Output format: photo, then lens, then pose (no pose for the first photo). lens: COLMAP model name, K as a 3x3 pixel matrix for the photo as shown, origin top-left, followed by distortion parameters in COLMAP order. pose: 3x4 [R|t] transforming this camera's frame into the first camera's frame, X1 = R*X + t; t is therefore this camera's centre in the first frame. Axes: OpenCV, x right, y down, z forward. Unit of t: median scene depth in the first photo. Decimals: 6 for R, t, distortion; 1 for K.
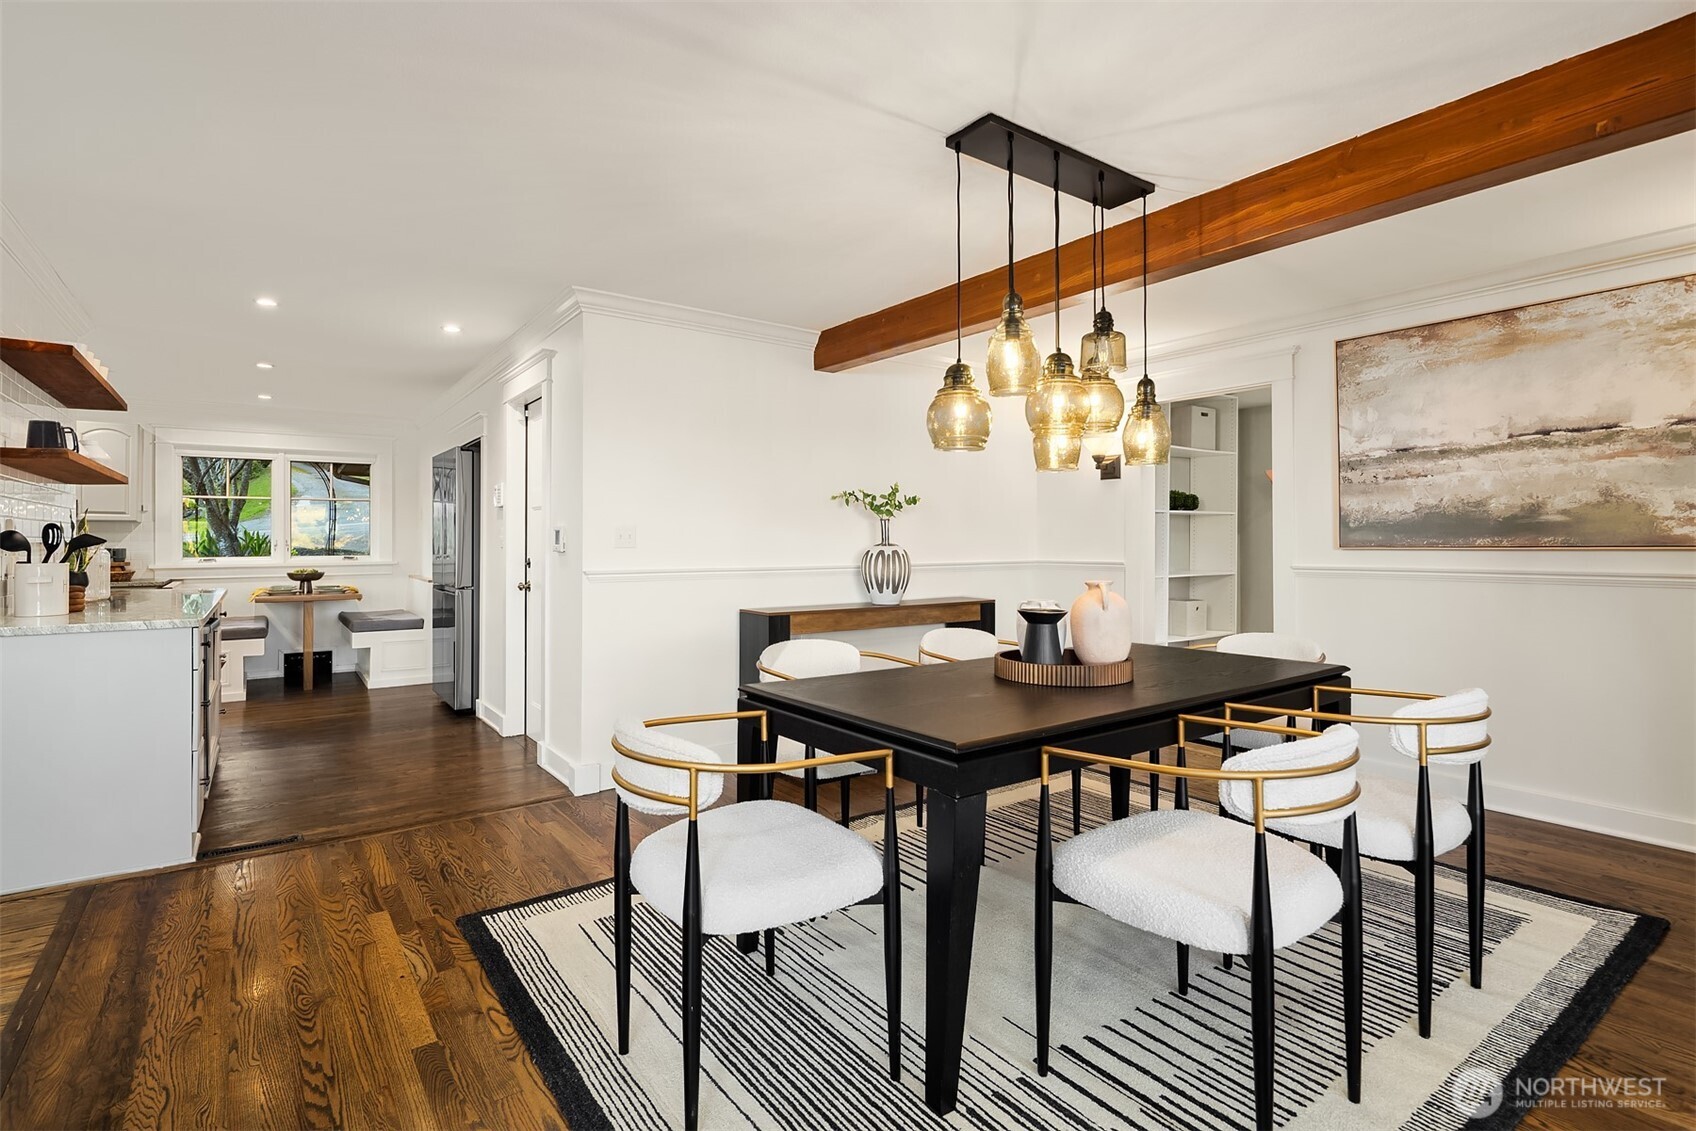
lens RADIAL K [[821.6, 0, 835.0], [0, 821.6, 535.1], [0, 0, 1]] dist [0.003244, 0.000063]
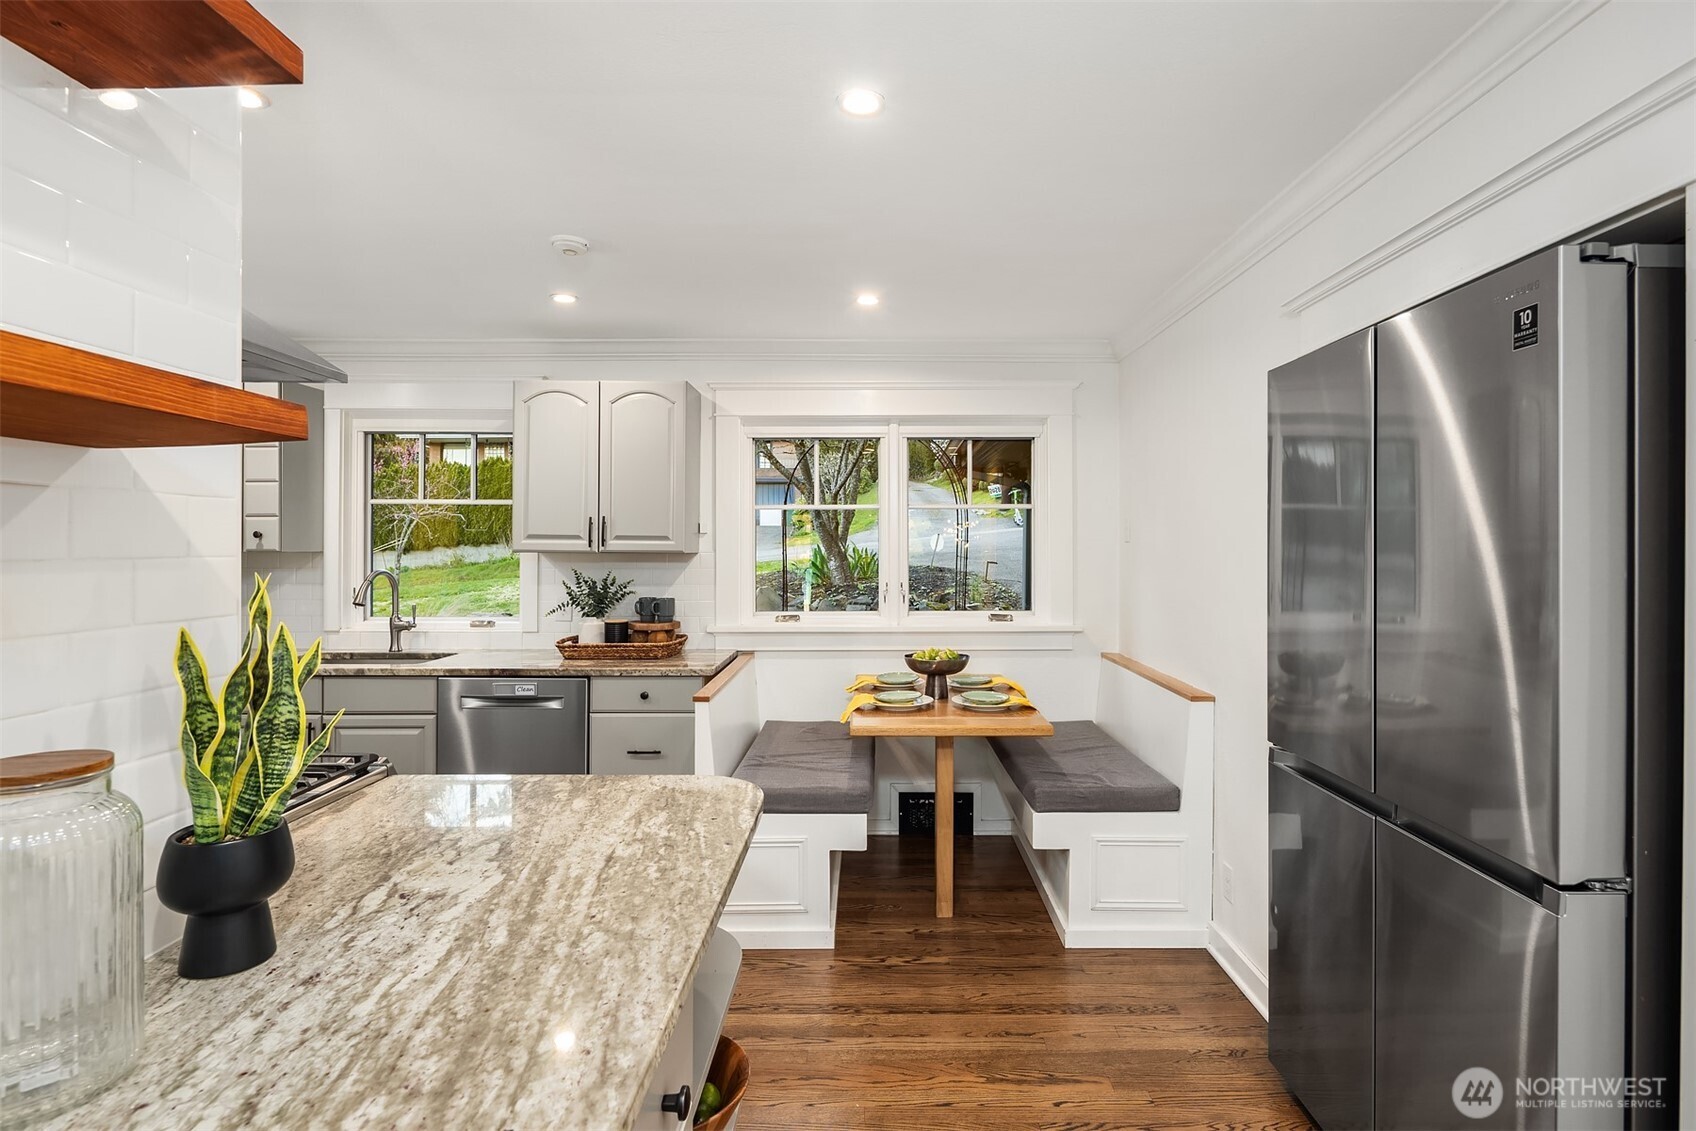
lens RADIAL K [[821.6, 0, 859.1], [0, 821.6, 553.2], [0, 0, 1]] dist [0.003244, 0.000063]
pose [[0.809748, 0.009563, -0.586700, -0.358695], [0.000647, 0.999852, 0.017190, -0.022701], [0.586778, -0.014299, 0.809622, 0.525346]]
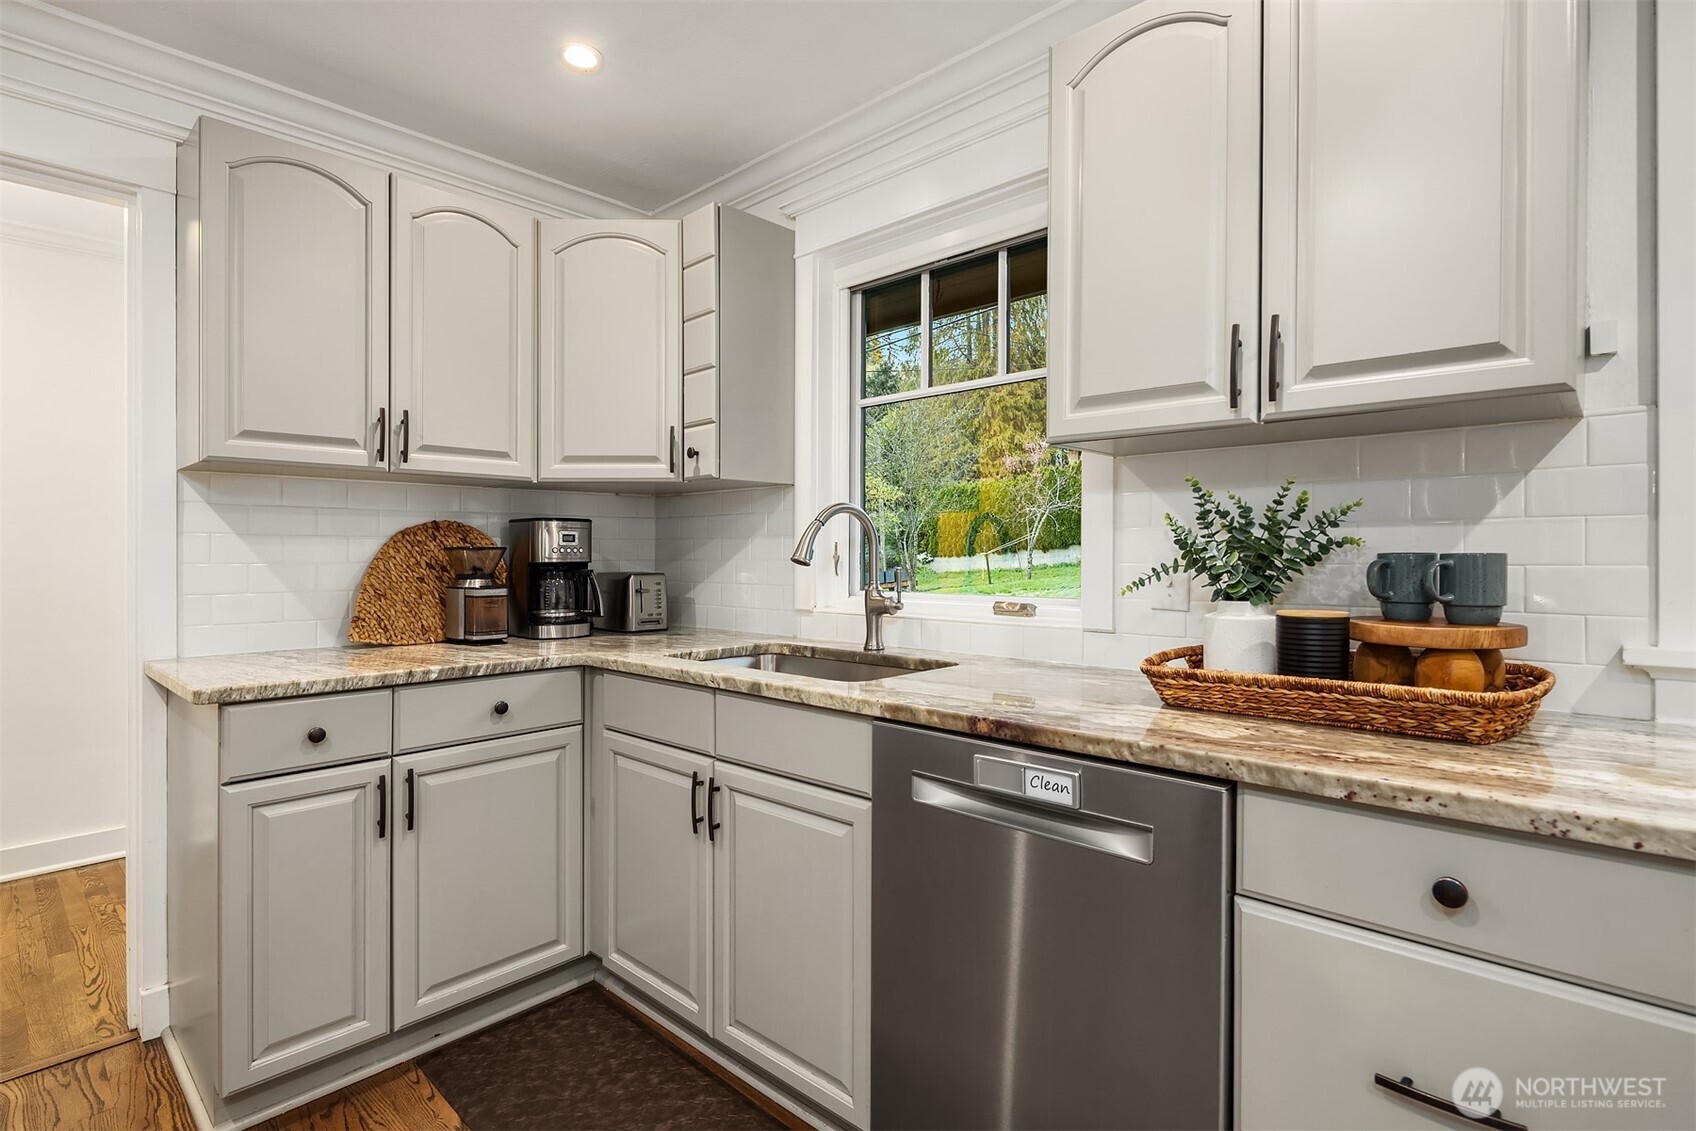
lens RADIAL K [[821.6, 0, 855.1], [0, 821.6, 553.8], [0, 0, 1]] dist [0.003244, 0.000063]
pose [[0.197645, 0.005870, -0.980256, -0.606833], [0.012105, 0.999891, 0.008428, 0.010056], [0.980199, -0.013532, 0.197552, 0.704148]]
